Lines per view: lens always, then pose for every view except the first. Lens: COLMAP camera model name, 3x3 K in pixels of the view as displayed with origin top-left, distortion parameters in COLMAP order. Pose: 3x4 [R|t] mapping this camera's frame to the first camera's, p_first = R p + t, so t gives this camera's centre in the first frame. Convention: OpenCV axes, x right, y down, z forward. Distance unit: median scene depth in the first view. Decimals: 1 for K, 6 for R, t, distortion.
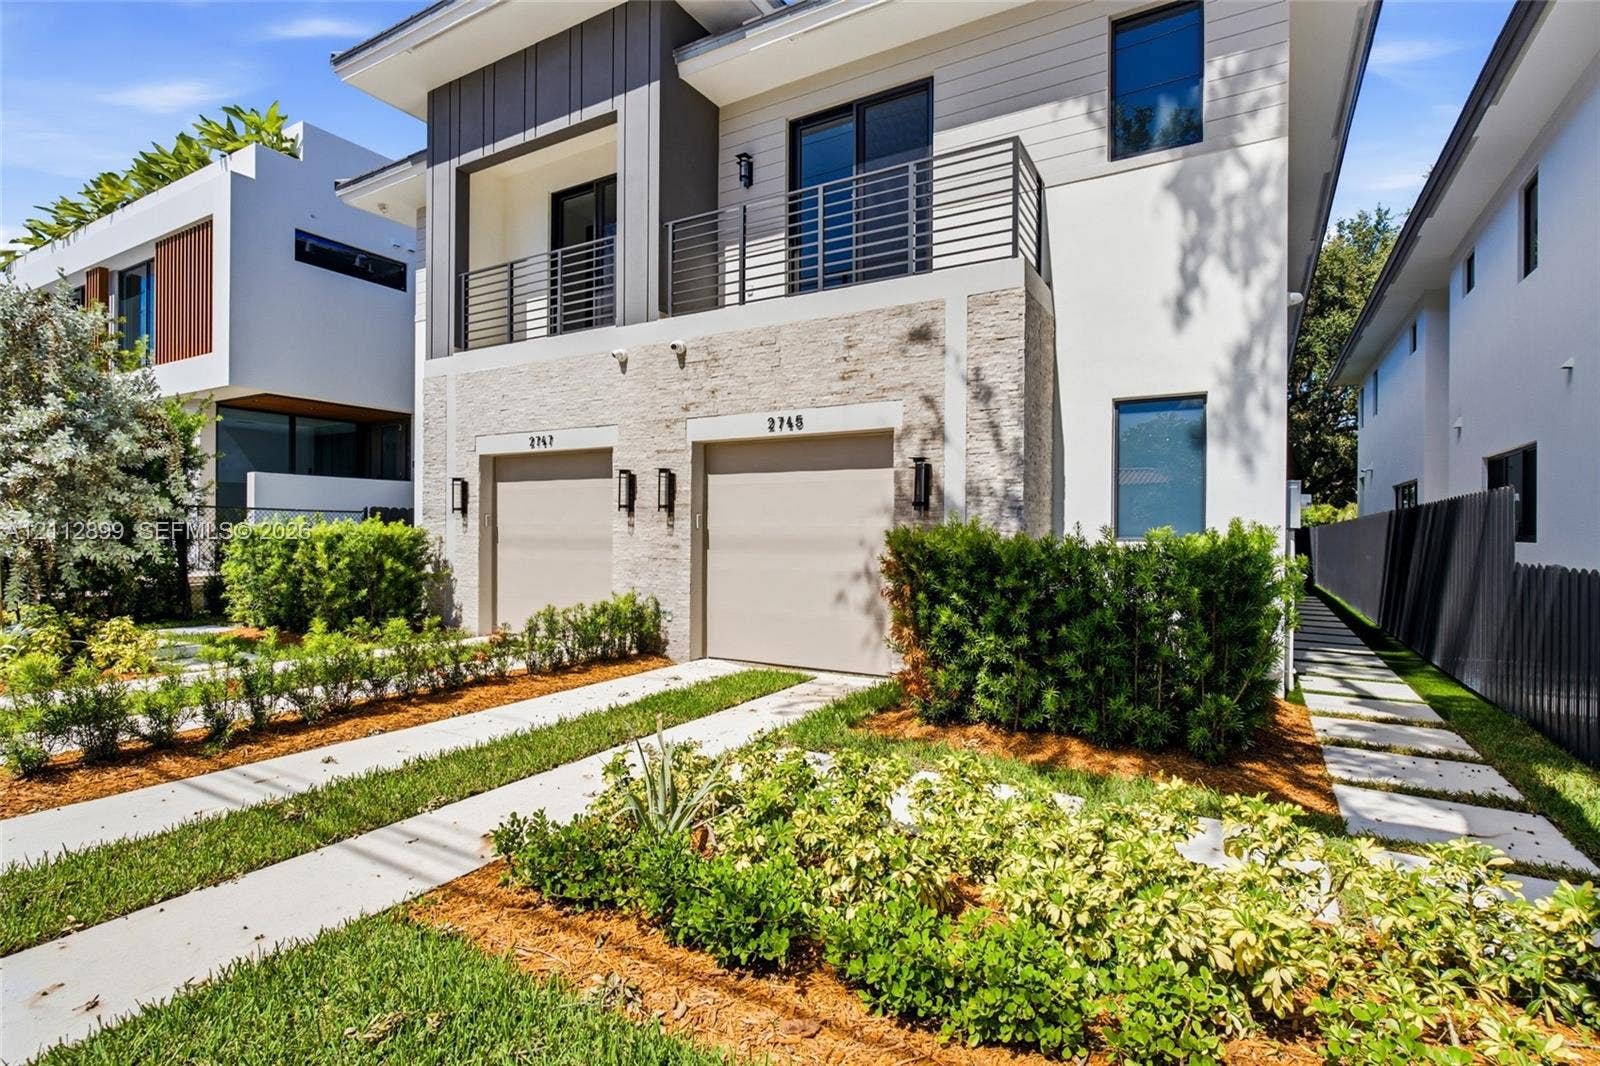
lens RADIAL K [[769.5, 0, 800.0], [0, 769.5, 533.0], [0, 0, 1]] dist [-0.001299, 0.000050]
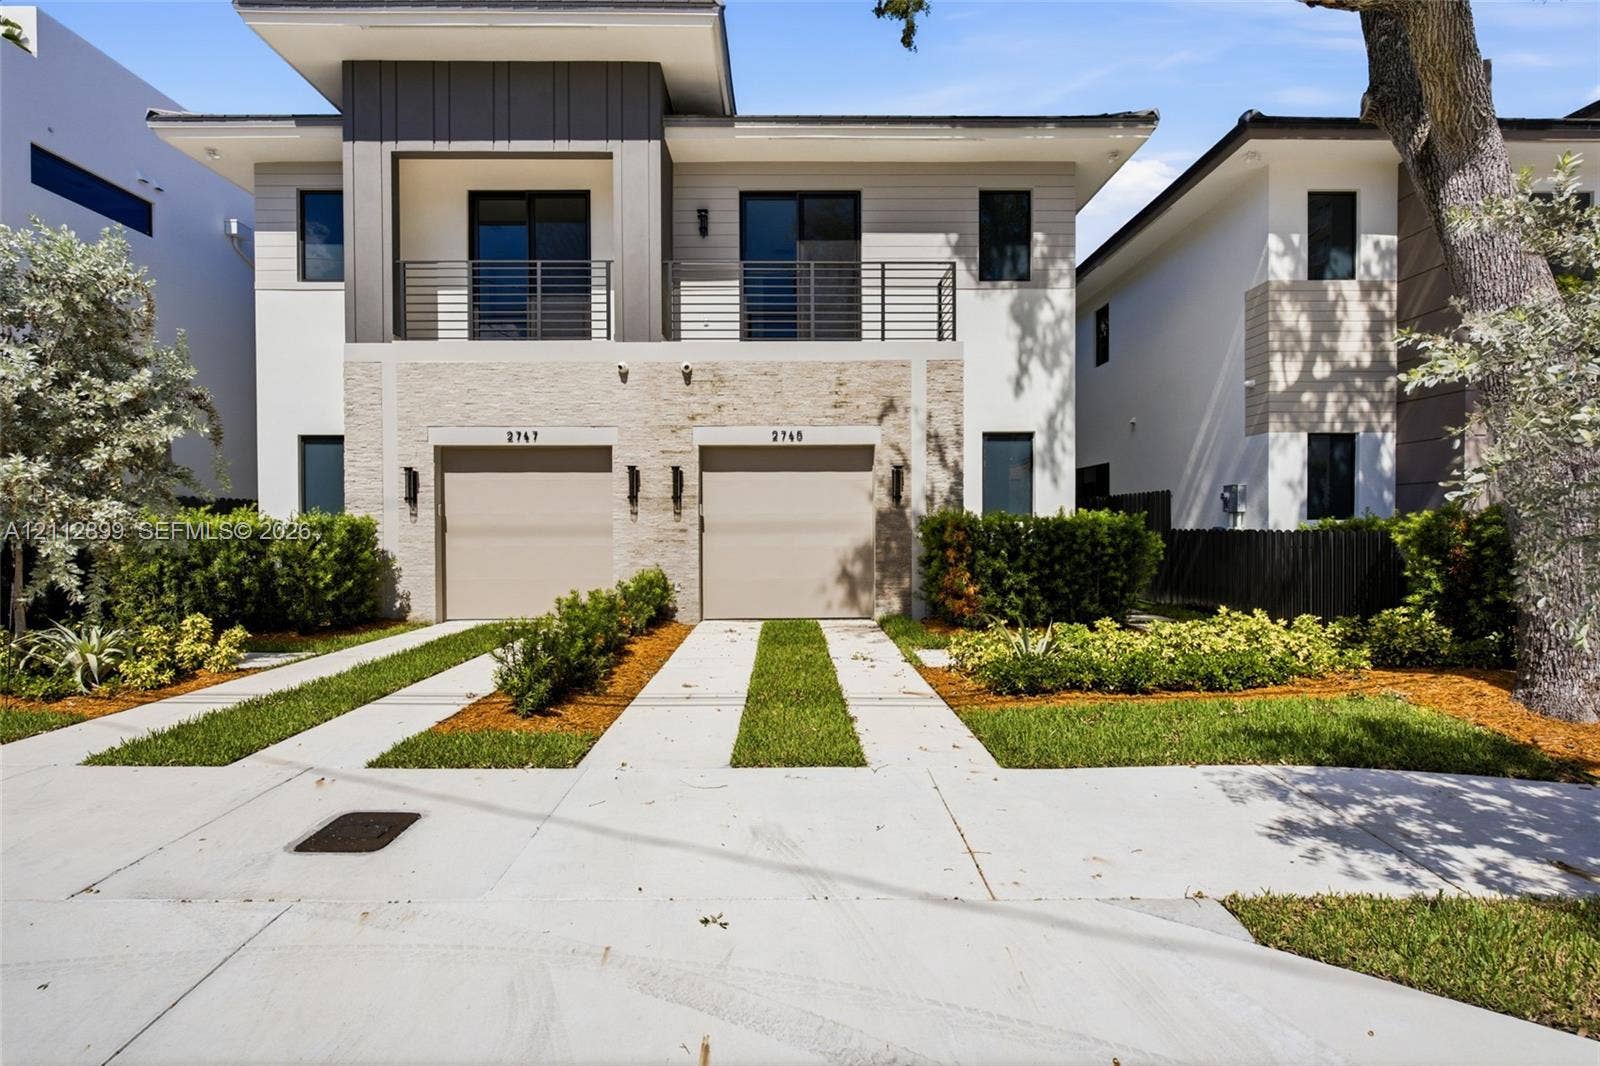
lens RADIAL K [[769.5, 0, 800.0], [0, 769.5, 533.0], [0, 0, 1]] dist [-0.001299, 0.000050]
pose [[0.855192, -0.017831, 0.518004, -0.703899], [0.012438, 0.999826, 0.013882, 0.007707], [-0.518161, -0.005428, 0.855266, -0.155322]]
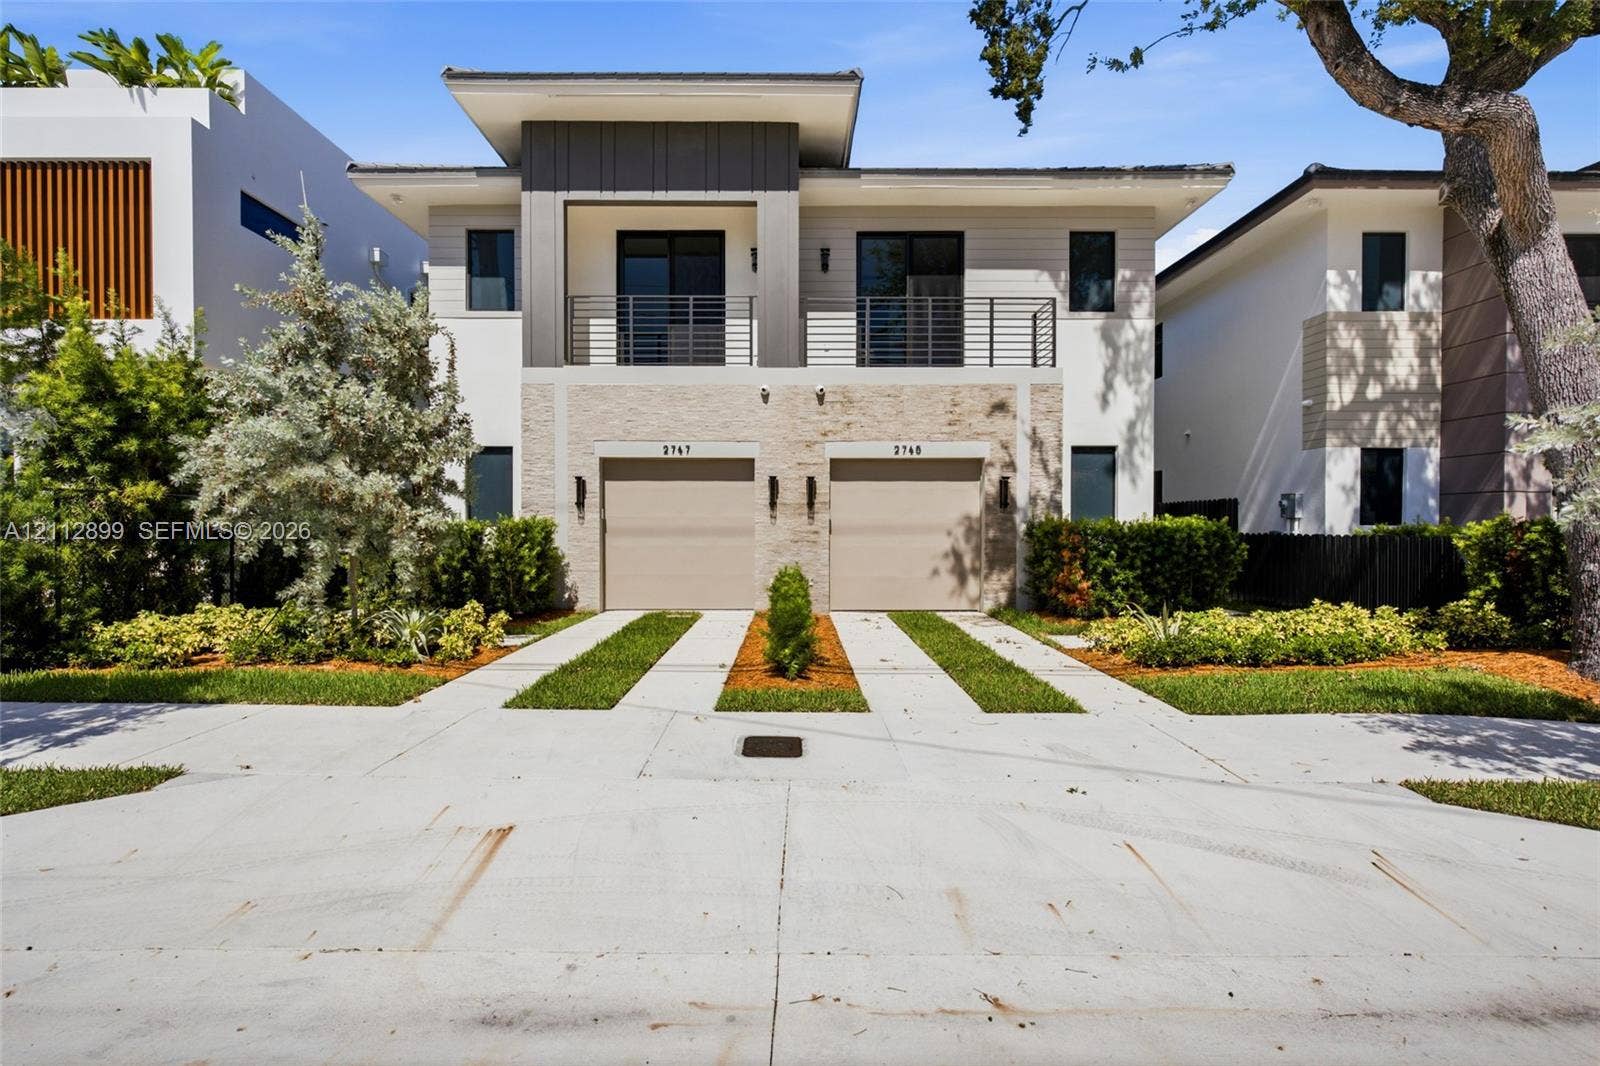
lens RADIAL K [[769.5, 0, 800.0], [0, 769.5, 533.0], [0, 0, 1]] dist [-0.001299, 0.000050]
pose [[0.858277, -0.014027, 0.512995, -0.997709], [0.007949, 0.999870, 0.014041, -0.001550], [-0.513125, -0.007973, 0.858277, -0.199640]]
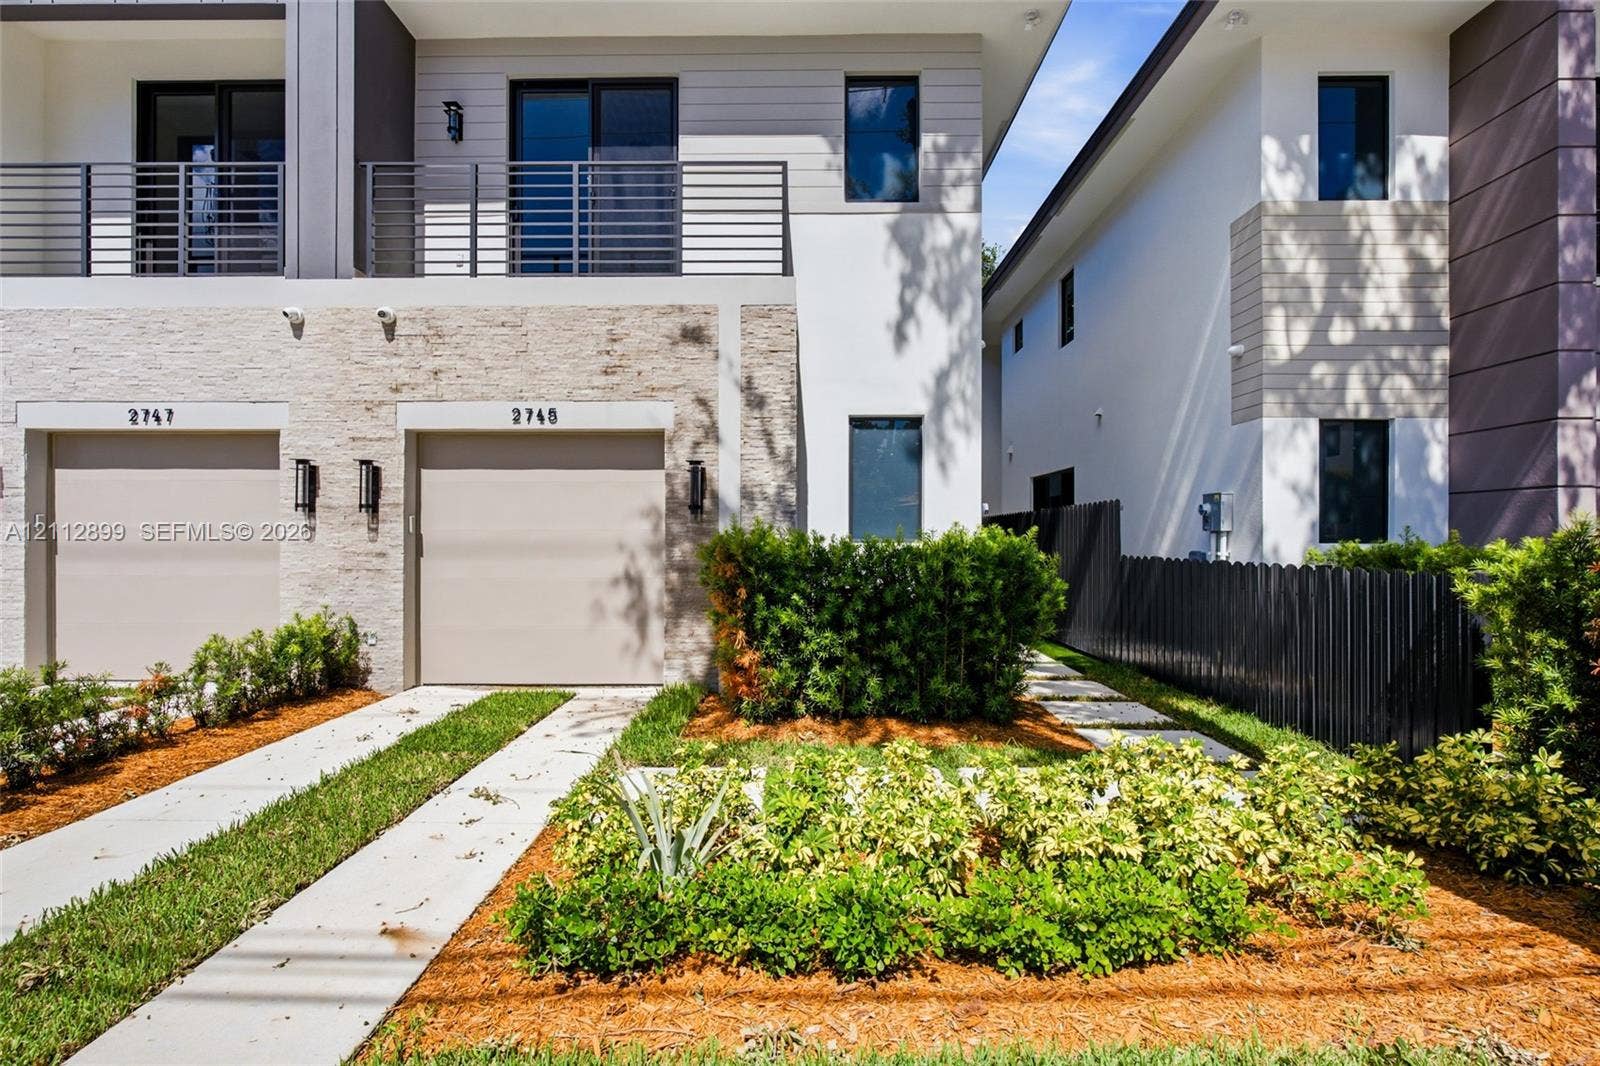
lens RADIAL K [[776.7, 0, 800.0], [0, 776.7, 533.0], [0, 0, 1]] dist [-0.001786, -0.000234]
pose [[0.868500, -0.004031, 0.495674, -0.203974], [0.006134, 0.999978, -0.002615, -0.000718], [-0.495652, 0.005312, 0.868505, 0.054694]]
